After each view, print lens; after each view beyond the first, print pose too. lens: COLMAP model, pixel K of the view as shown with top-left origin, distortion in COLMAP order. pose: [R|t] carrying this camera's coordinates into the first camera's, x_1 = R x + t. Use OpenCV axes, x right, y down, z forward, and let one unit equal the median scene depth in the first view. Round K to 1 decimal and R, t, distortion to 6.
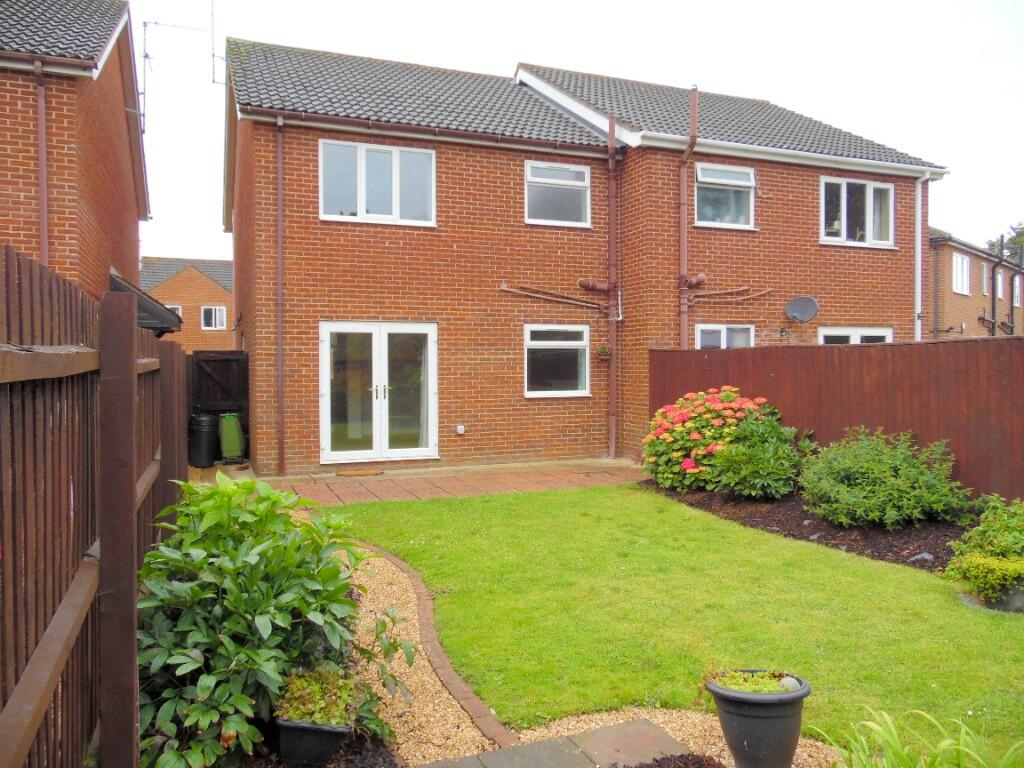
lens RADIAL K [[770.8, 0, 515.9], [0, 770.8, 384.3], [0, 0, 1]] dist [-0.028842, 0.053031]
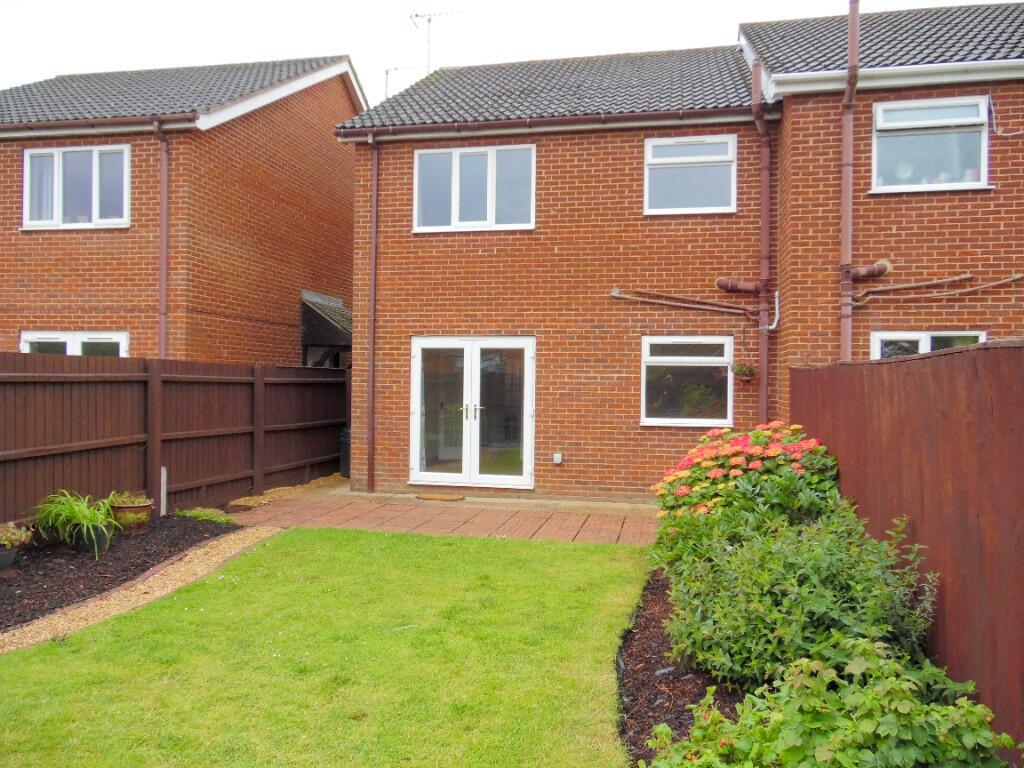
lens RADIAL K [[770.8, 0, 504.5], [0, 770.8, 382.7], [0, 0, 1]] dist [-0.028842, 0.053031]
pose [[0.833095, 0.016204, -0.552893, 0.359683], [-0.029684, 0.999440, -0.015436, -0.011457], [0.552333, 0.029272, 0.833110, 0.239475]]
